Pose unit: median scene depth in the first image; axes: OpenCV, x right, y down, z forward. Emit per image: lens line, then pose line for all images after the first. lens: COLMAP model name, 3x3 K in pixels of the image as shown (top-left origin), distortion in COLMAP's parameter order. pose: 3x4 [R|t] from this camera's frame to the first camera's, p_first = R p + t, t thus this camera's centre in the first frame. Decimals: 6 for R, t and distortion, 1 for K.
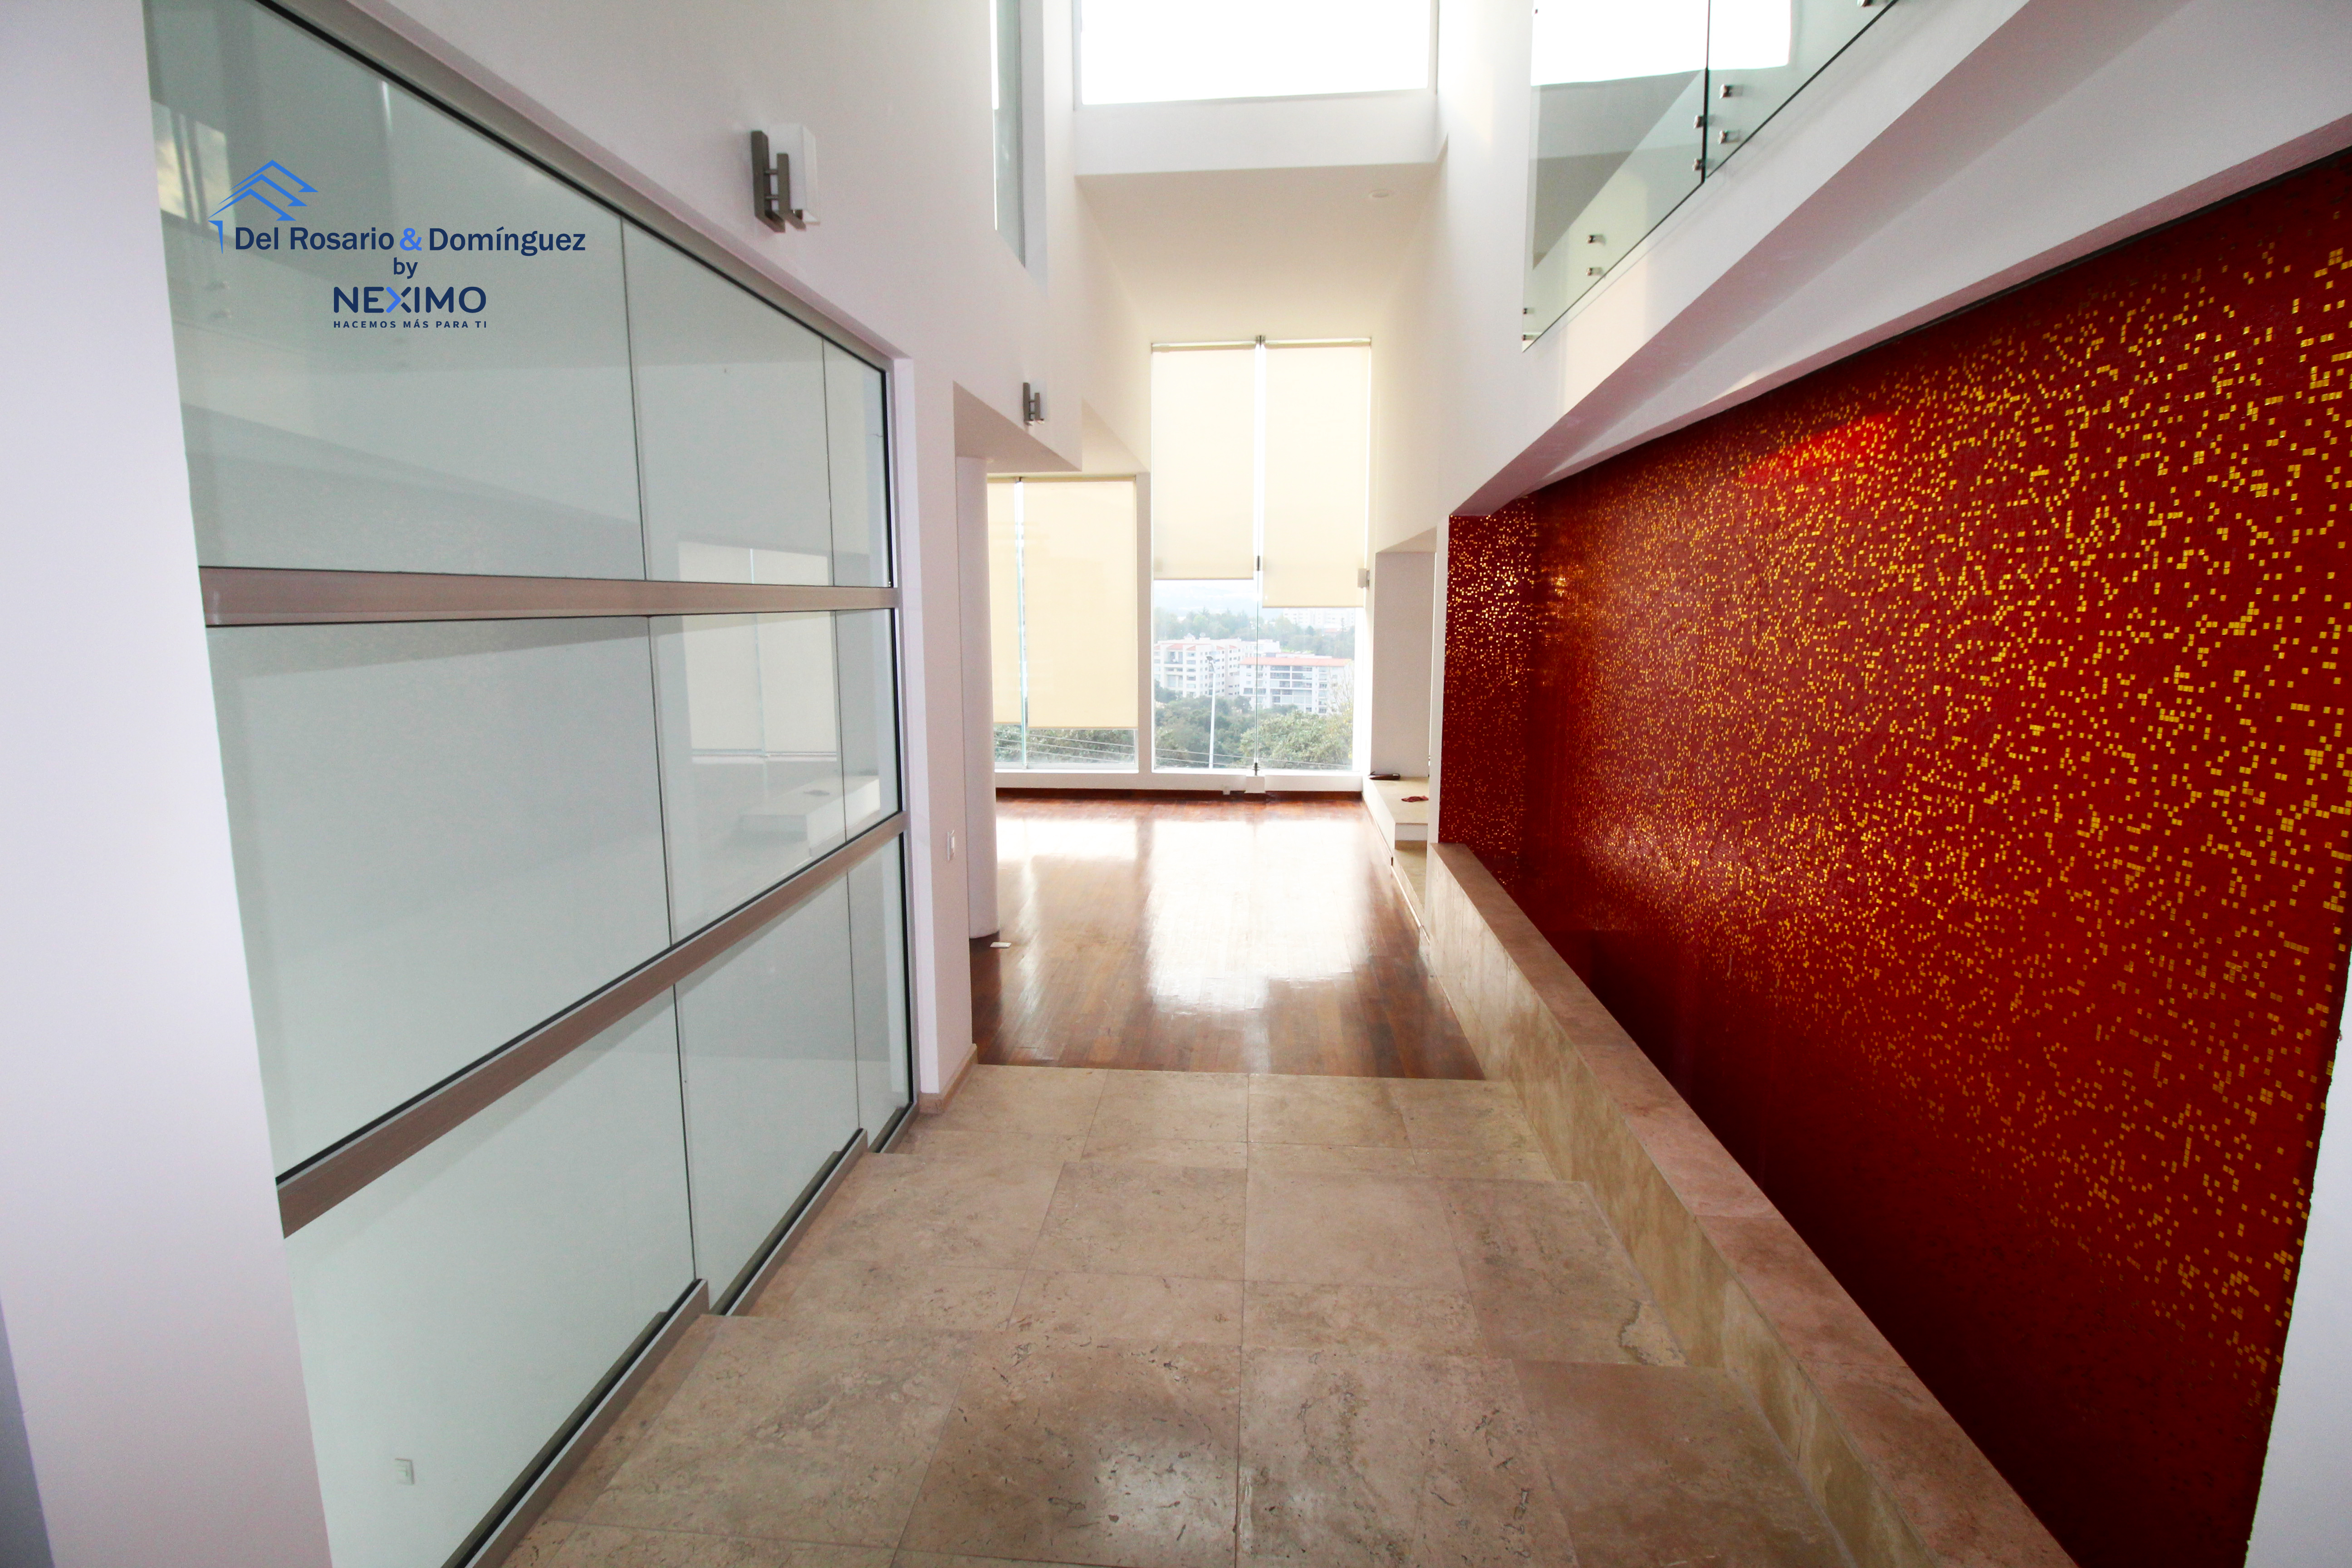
lens RADIAL K [[1091.0, 0, 1165.4], [0, 1091.0, 777.0], [0, 0, 1]] dist [-0.017736, -0.000365]
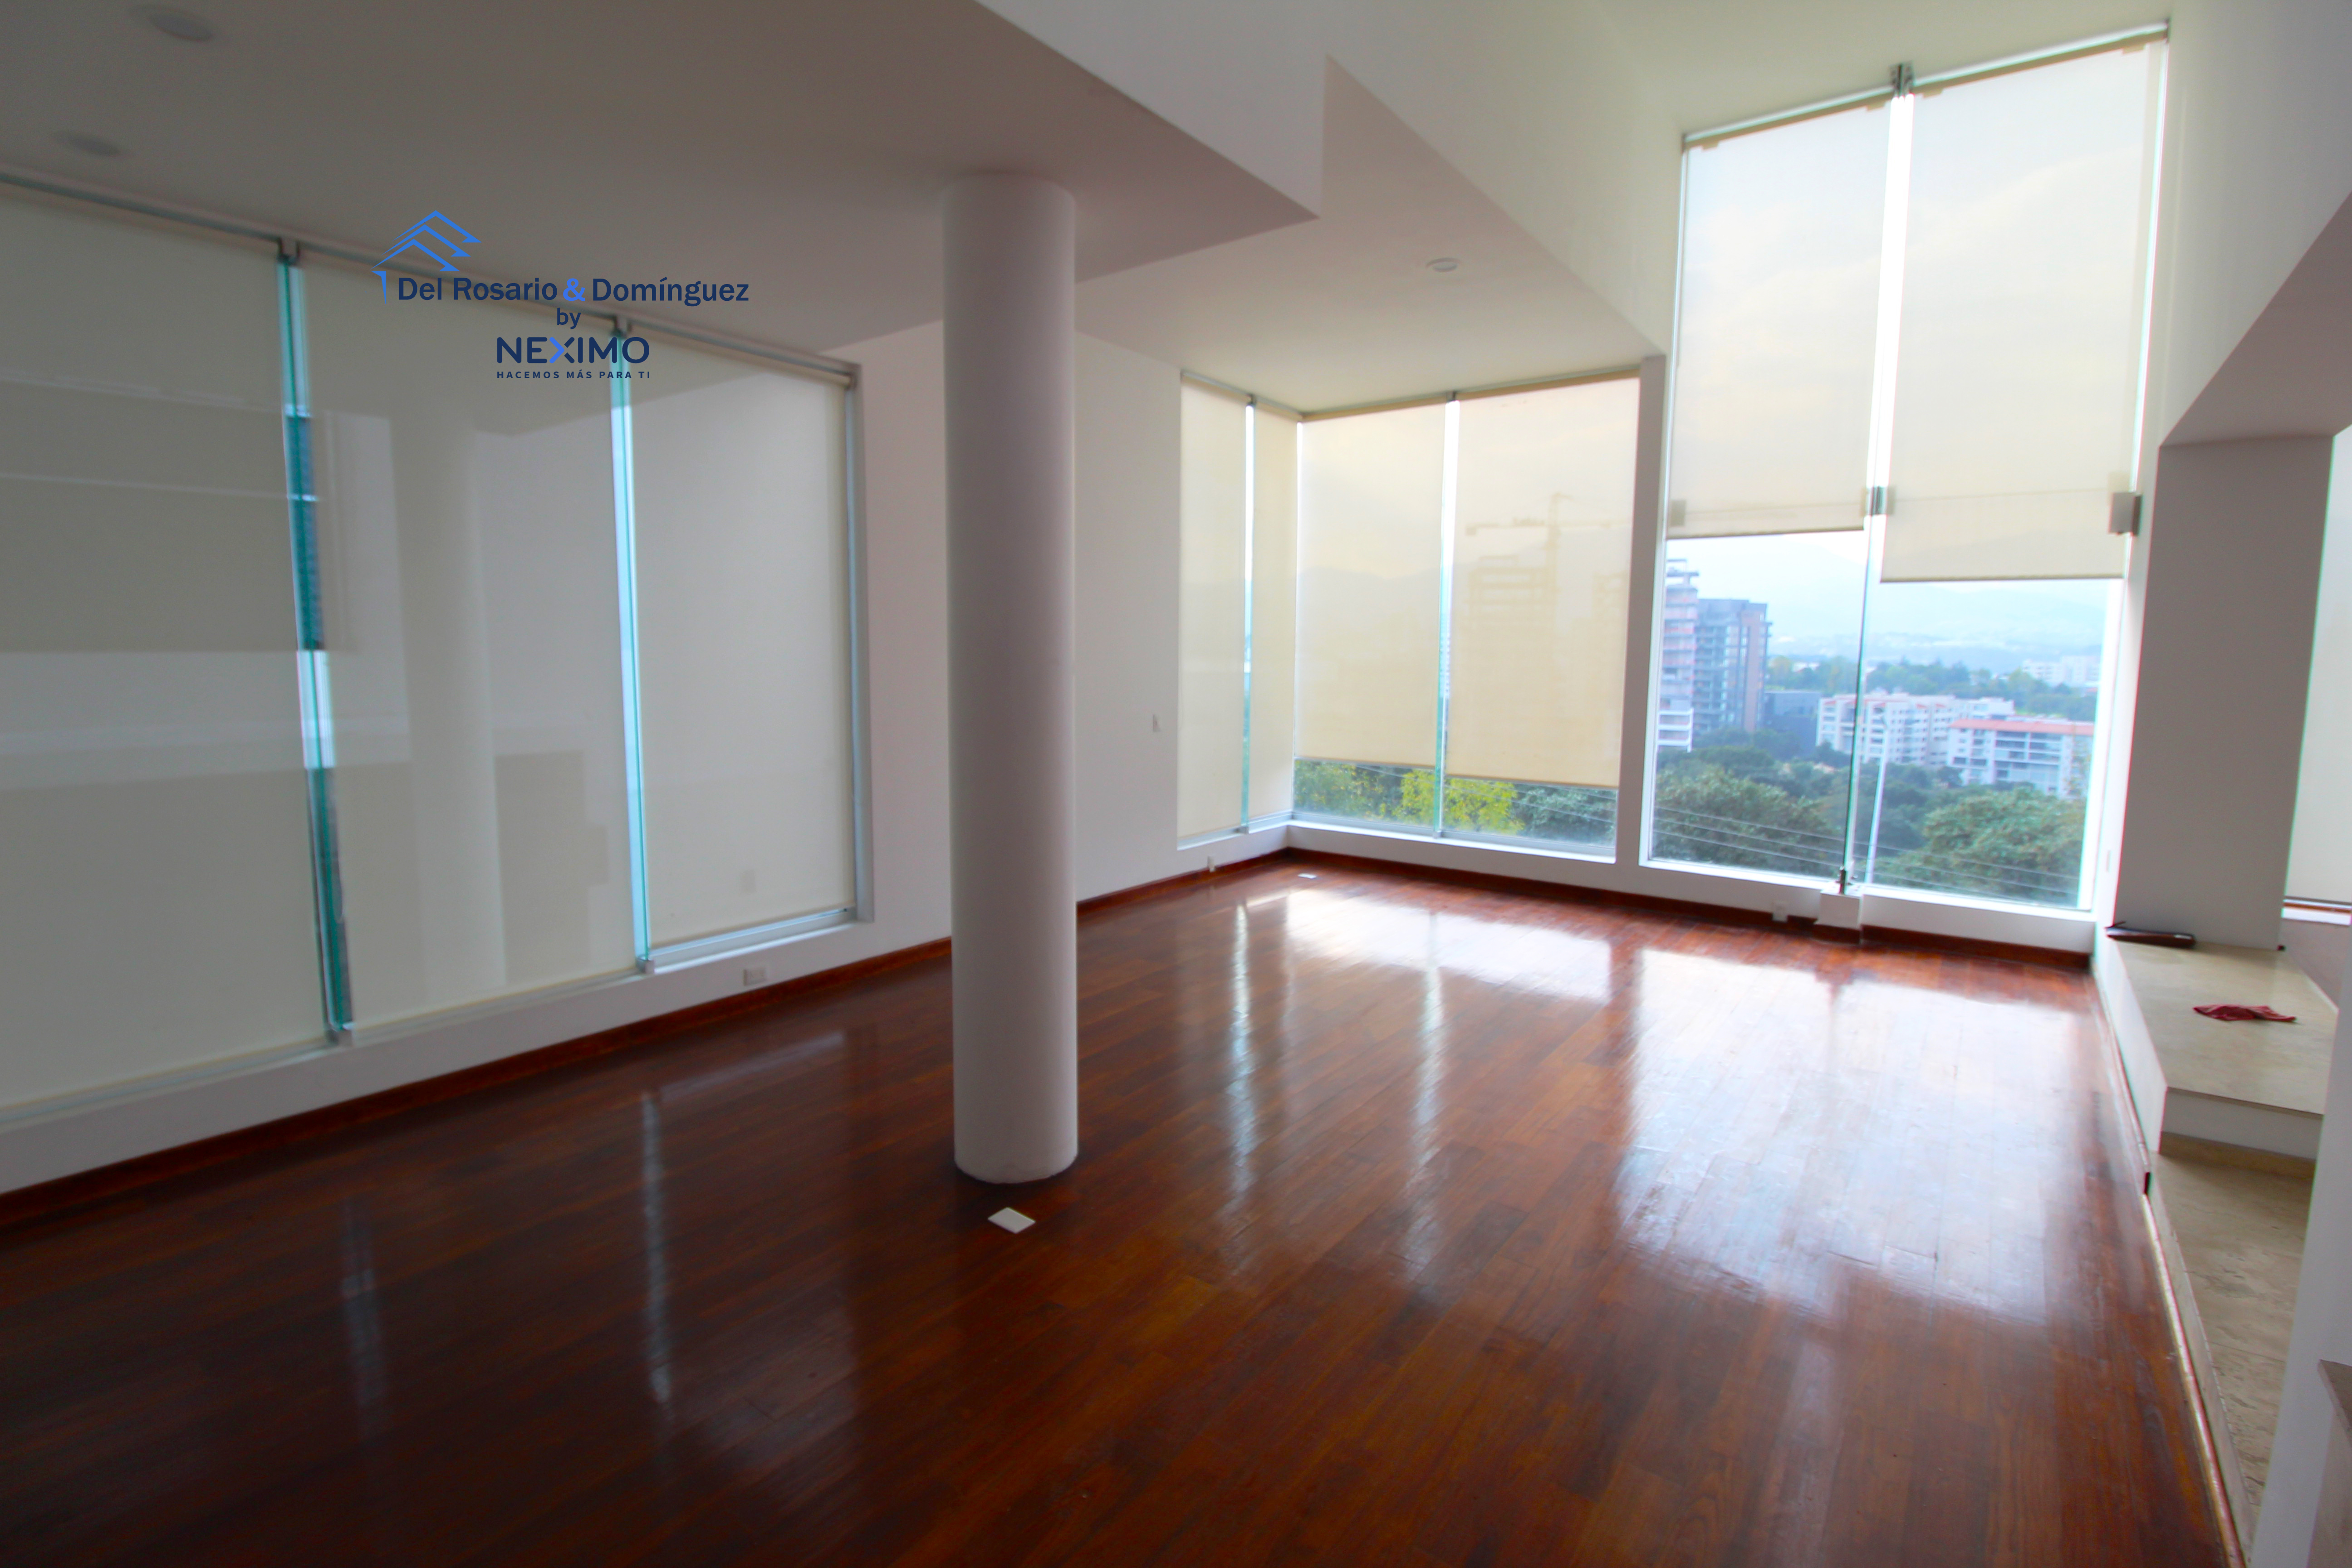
lens RADIAL K [[1091.0, 0, 1170.3], [0, 1091.0, 763.4], [0, 0, 1]] dist [-0.017736, -0.000365]
pose [[0.845991, 0.068176, -0.528820, 0.079259], [-0.096011, 0.995058, -0.025311, -0.019564], [0.524481, 0.072185, 0.848357, 0.363944]]
